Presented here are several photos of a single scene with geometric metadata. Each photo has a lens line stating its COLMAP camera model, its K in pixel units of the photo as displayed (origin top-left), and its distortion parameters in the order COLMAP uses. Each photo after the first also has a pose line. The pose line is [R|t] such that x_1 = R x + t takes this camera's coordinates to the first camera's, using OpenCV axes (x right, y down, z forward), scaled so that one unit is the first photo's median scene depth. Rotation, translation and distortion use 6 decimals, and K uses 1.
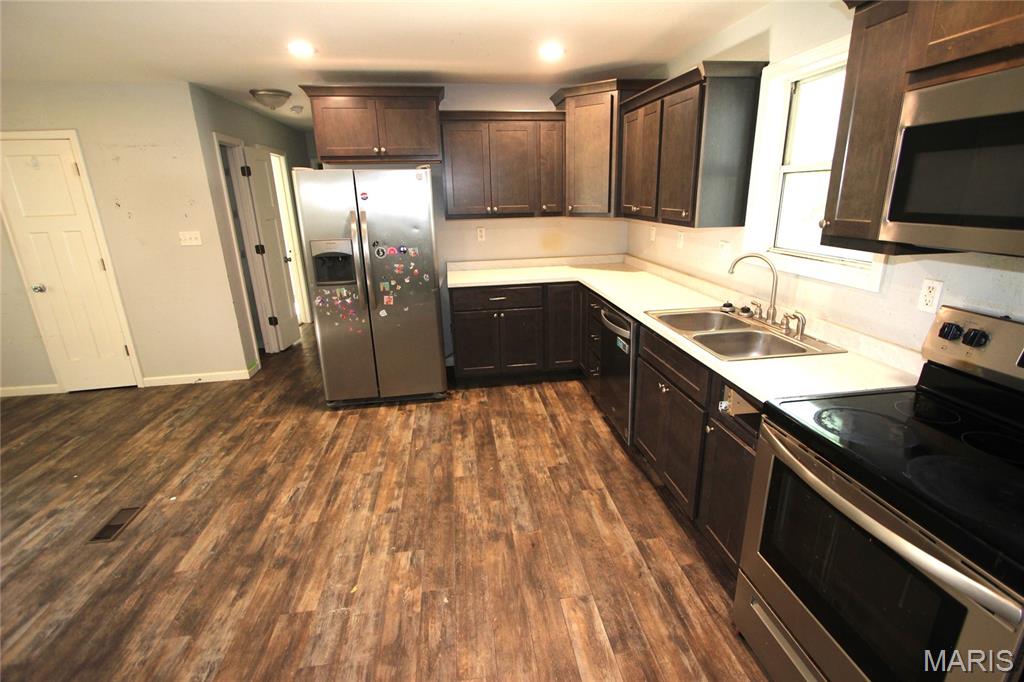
lens RADIAL K [[471.0, 0, 521.6], [0, 471.0, 335.8], [0, 0, 1]] dist [-0.015212, 0.001325]
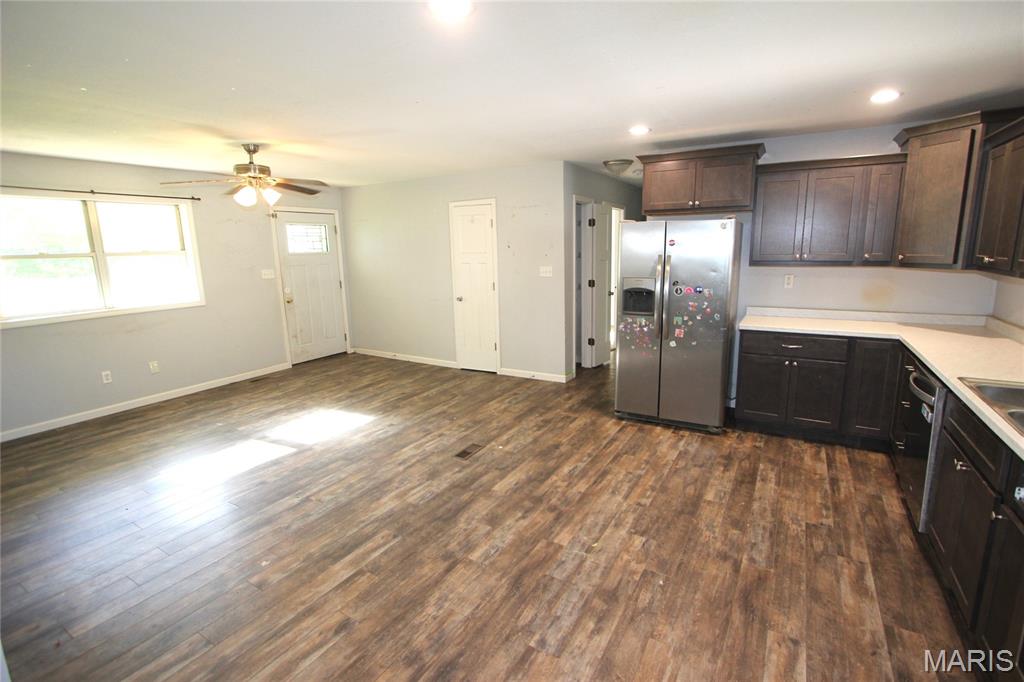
lens RADIAL K [[471.0, 0, 521.8], [0, 471.0, 336.9], [0, 0, 1]] dist [-0.015212, 0.001325]
pose [[0.781421, 0.126125, -0.611125, 0.125273], [-0.179946, 0.983302, -0.027155, 0.035827], [0.597495, 0.131189, 0.791068, -0.129959]]
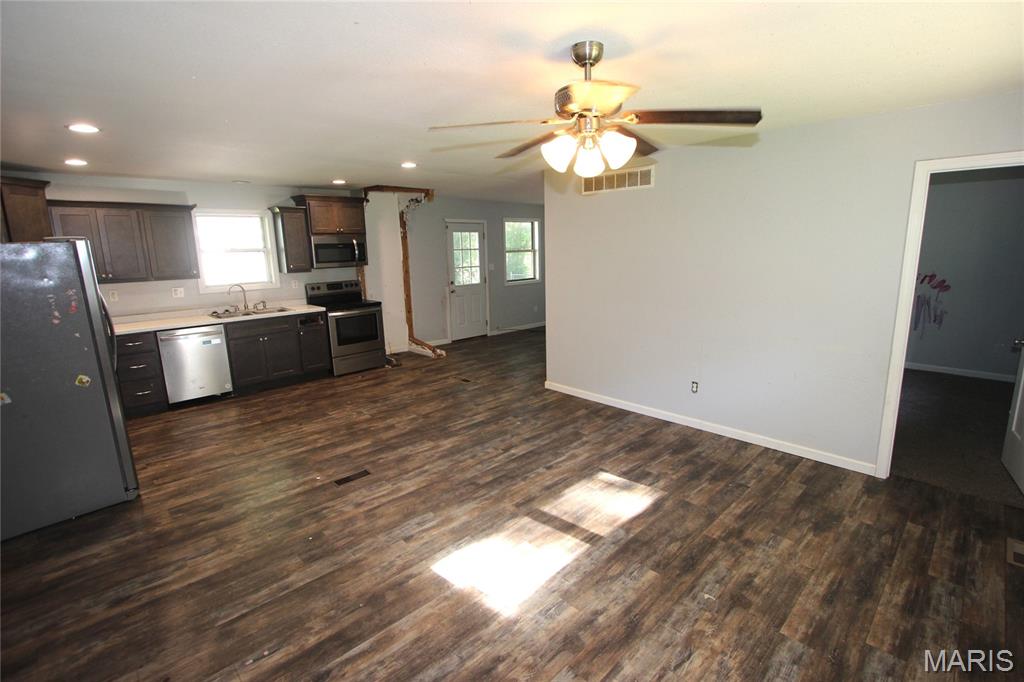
lens RADIAL K [[471.0, 0, 519.9], [0, 471.0, 337.9], [0, 0, 1]] dist [-0.015212, 0.001325]
pose [[-0.588484, -0.124204, 0.798912, -1.774069], [0.267047, 0.902814, 0.337066, -0.261283], [-0.763134, 0.411704, -0.498123, 0.894854]]
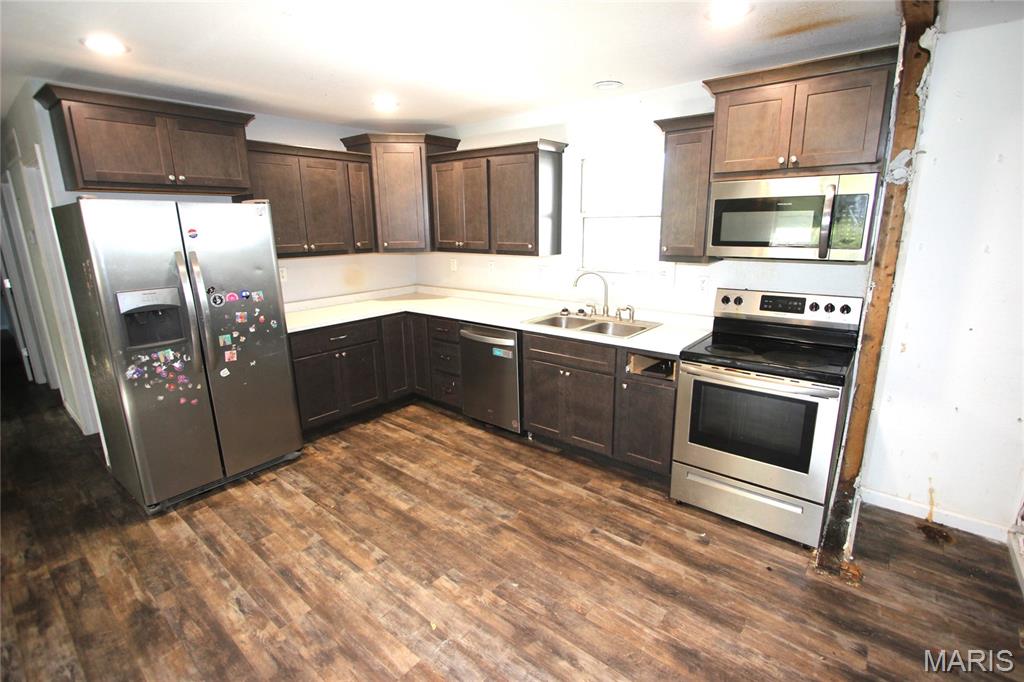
lens RADIAL K [[471.0, 0, 521.9], [0, 471.0, 336.5], [0, 0, 1]] dist [-0.015212, 0.001325]
pose [[0.733571, -0.144602, 0.664051, -0.503194], [0.192519, 0.981293, 0.001010, -0.012284], [-0.651775, 0.127101, 0.747686, 0.043447]]
